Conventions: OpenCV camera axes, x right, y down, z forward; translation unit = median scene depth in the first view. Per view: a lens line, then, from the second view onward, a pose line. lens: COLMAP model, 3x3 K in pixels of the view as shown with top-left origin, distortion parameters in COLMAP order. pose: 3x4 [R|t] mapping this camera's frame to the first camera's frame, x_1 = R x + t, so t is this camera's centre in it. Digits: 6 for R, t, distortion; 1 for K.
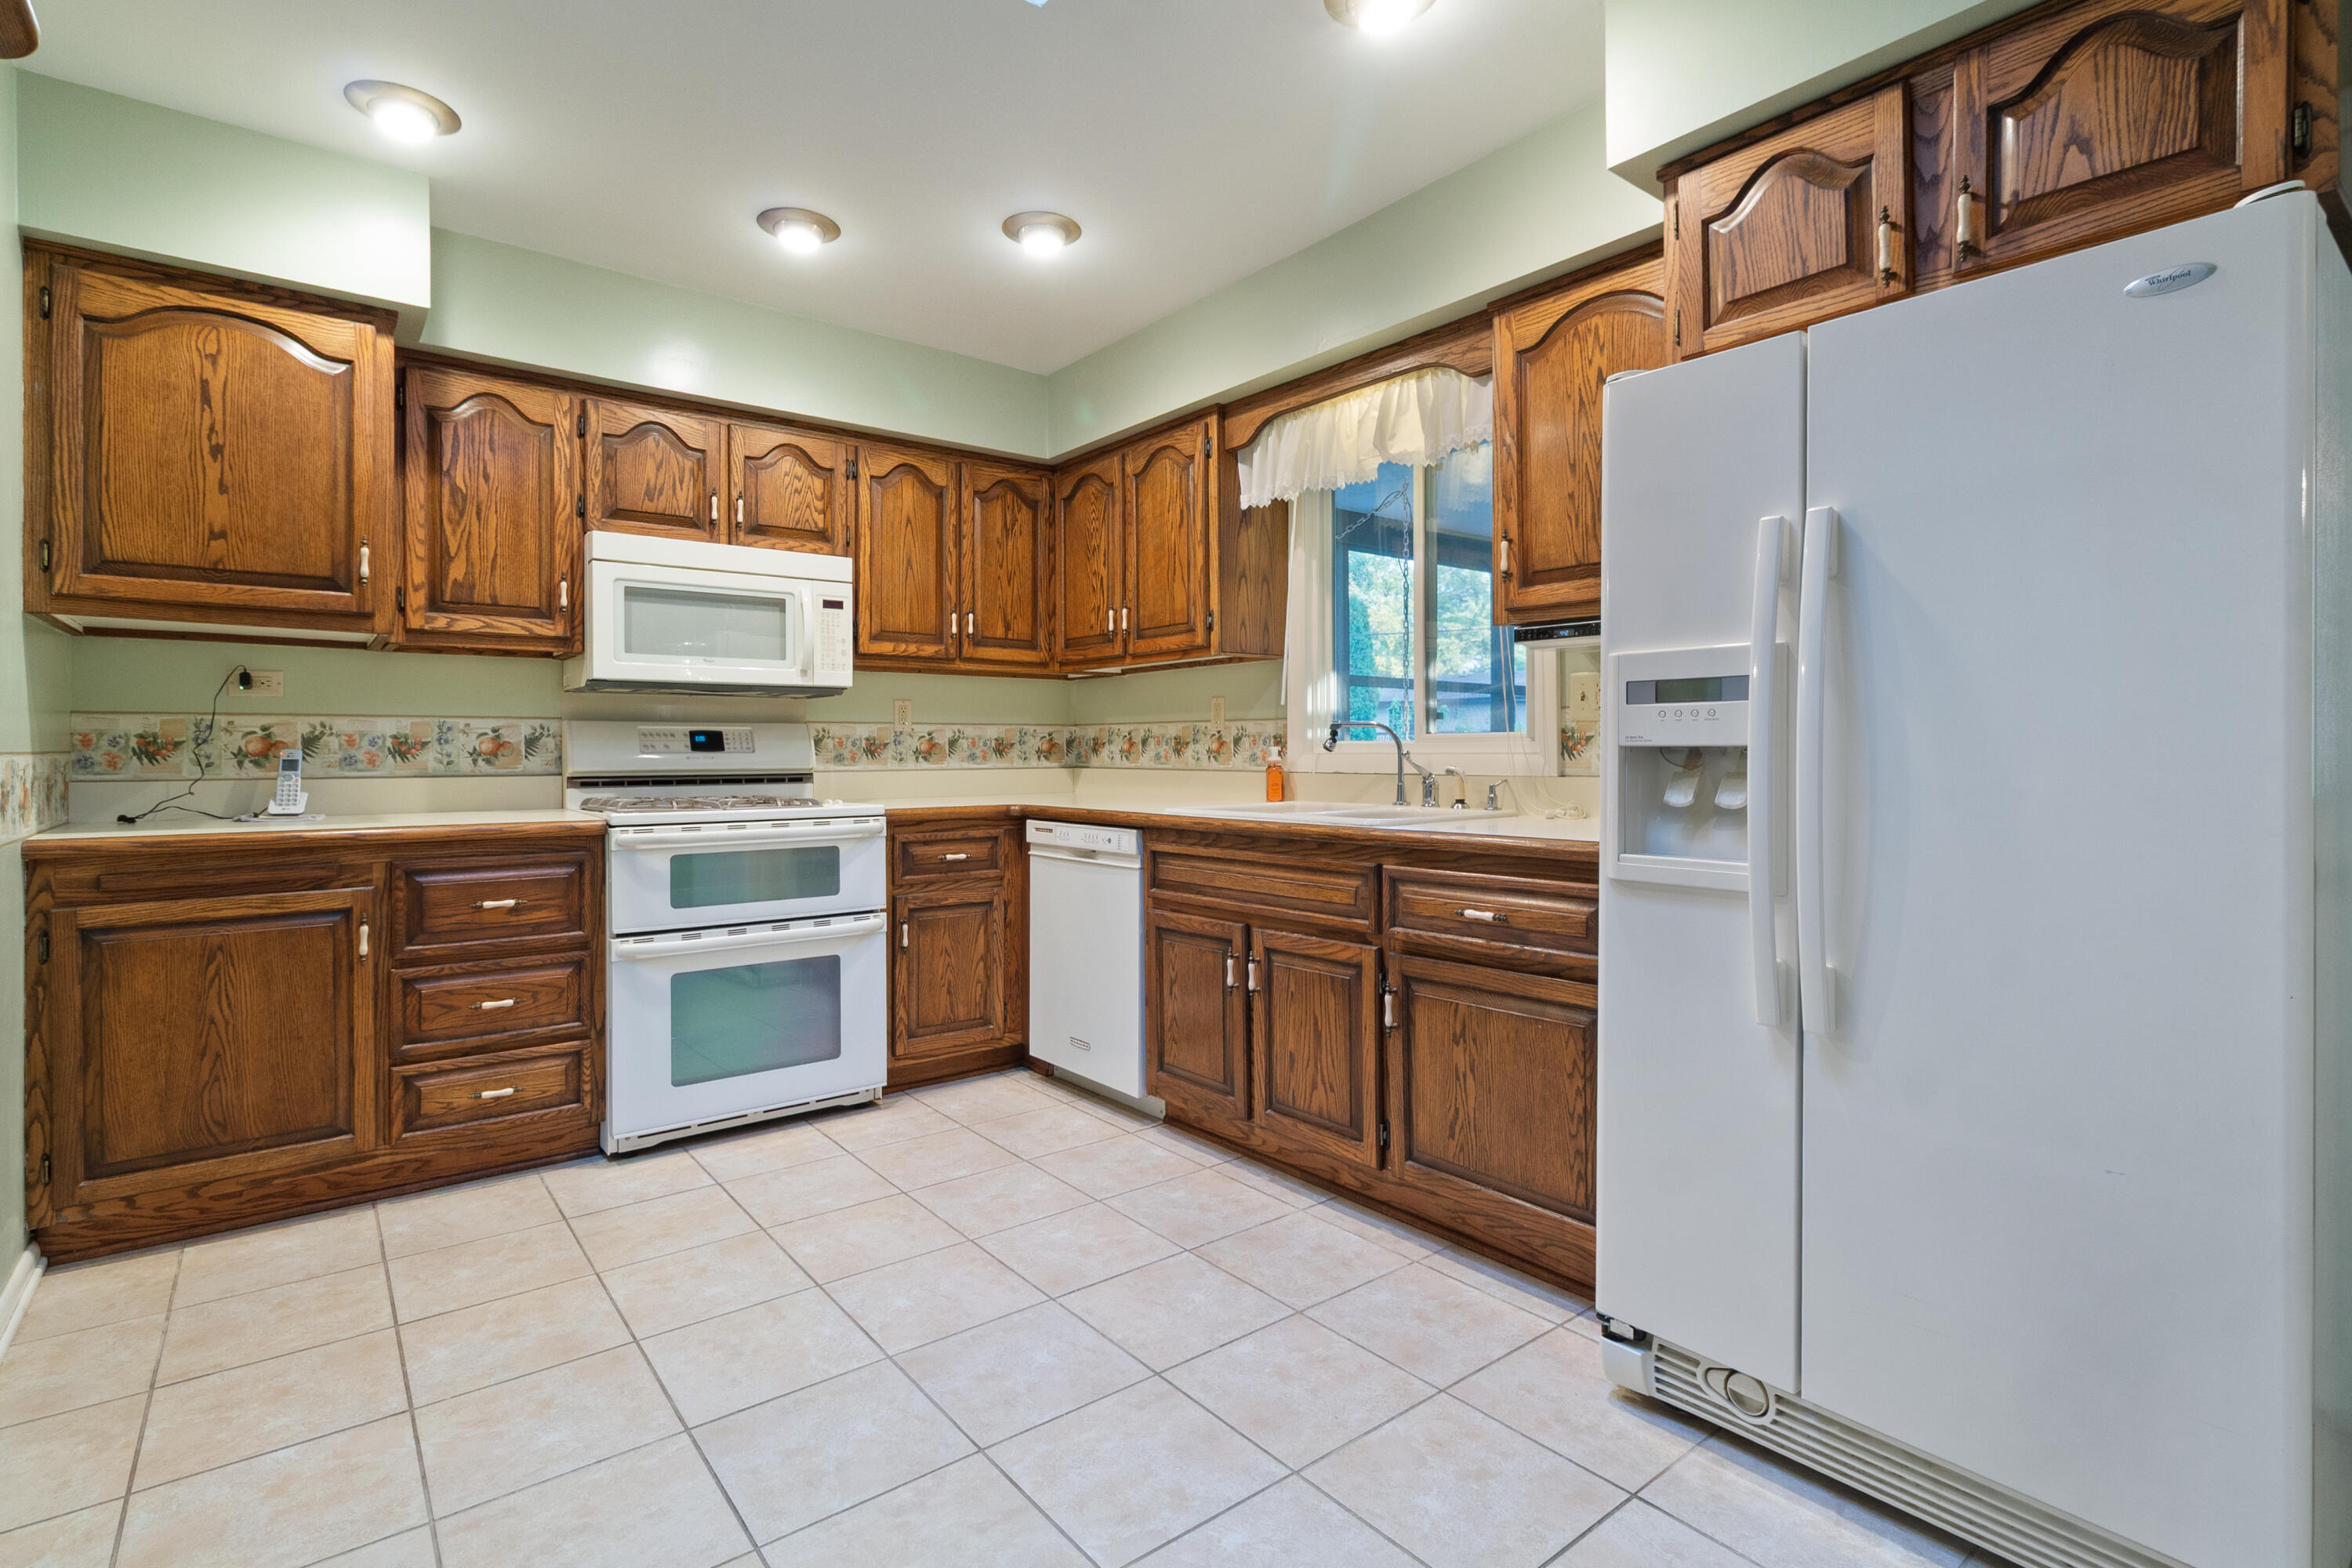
lens RADIAL K [[1121.6, 0, 1167.8], [0, 1121.6, 753.5], [0, 0, 1]] dist [-0.003125, -0.000293]
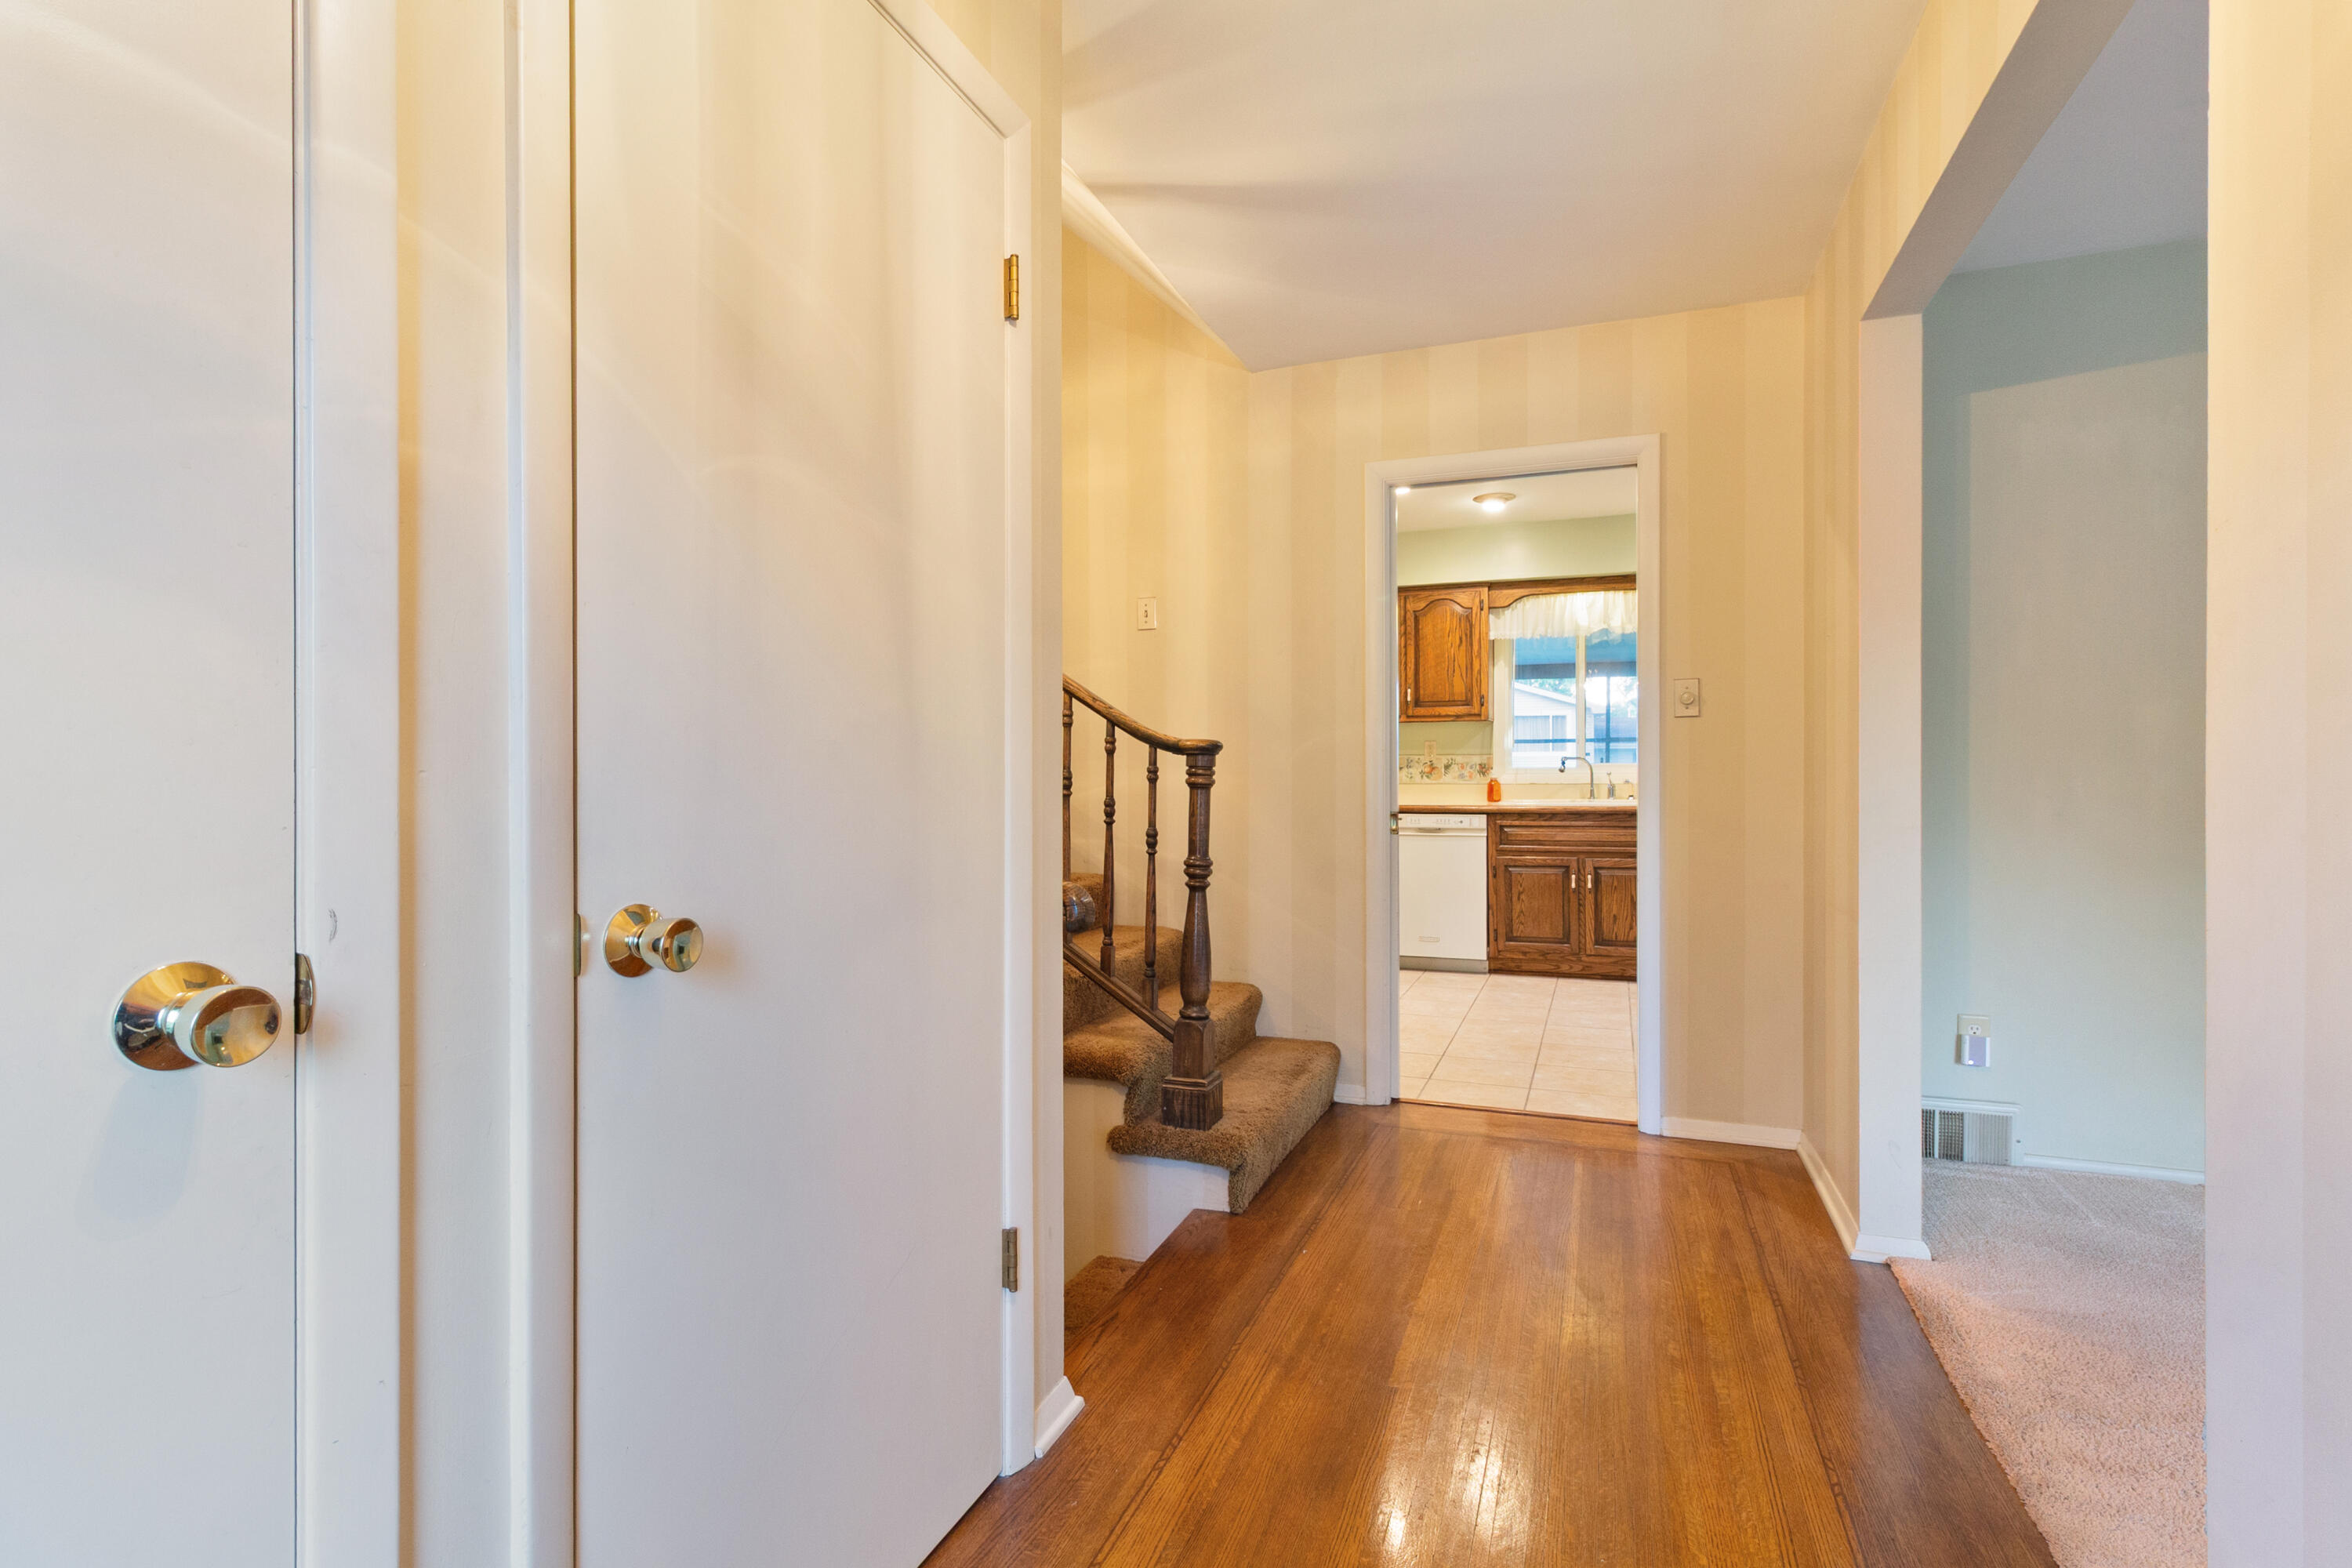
lens RADIAL K [[1121.6, 0, 1167.8], [0, 1121.6, 753.5], [0, 0, 1]] dist [-0.003125, -0.000293]
pose [[0.859730, 0.010728, 0.510636, -1.414660], [0.003566, 0.999629, -0.027007, 0.016409], [-0.510736, 0.025040, 0.859373, -0.318512]]
